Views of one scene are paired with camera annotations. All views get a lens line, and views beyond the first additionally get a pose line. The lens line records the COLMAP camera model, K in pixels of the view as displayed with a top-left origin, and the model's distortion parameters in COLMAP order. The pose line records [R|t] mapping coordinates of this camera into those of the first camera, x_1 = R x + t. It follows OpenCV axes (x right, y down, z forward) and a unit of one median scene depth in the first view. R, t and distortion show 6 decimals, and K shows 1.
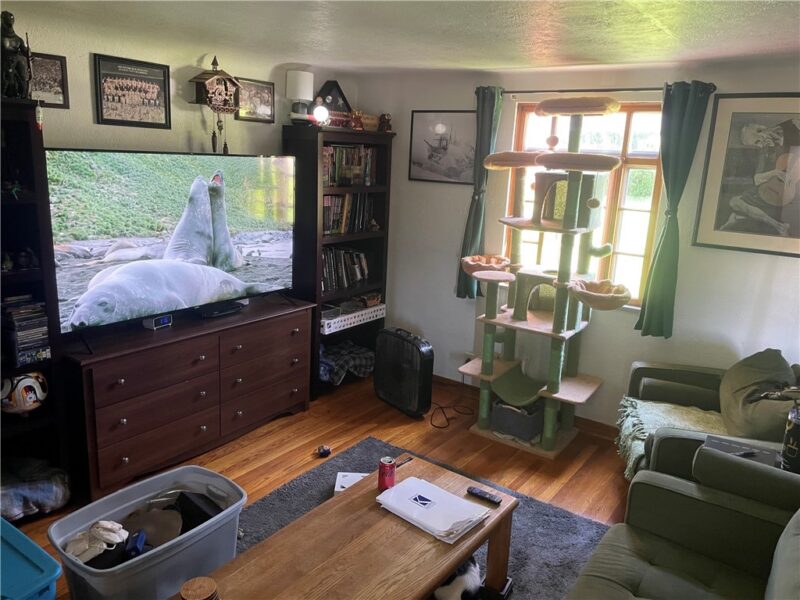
lens RADIAL K [[603.9, 0, 400.0], [0, 603.9, 300.0], [0, 0, 1]] dist [-0.002595, -0.007779]
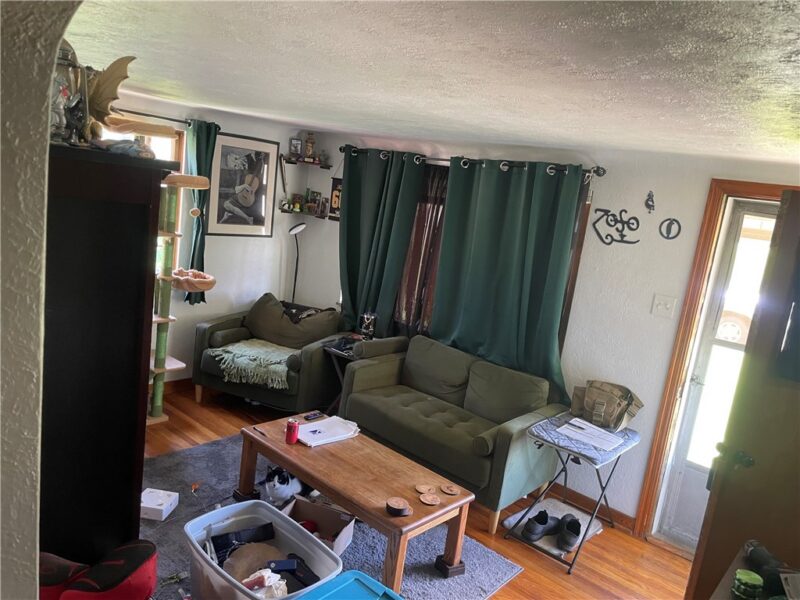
lens RADIAL K [[603.9, 0, 400.0], [0, 603.9, 300.0], [0, 0, 1]] dist [-0.002595, -0.007779]
pose [[0.103045, -0.205682, 0.973179, -0.944115], [0.103411, 0.975300, 0.195181, -0.182993], [-0.989286, 0.080525, 0.121770, 0.412210]]
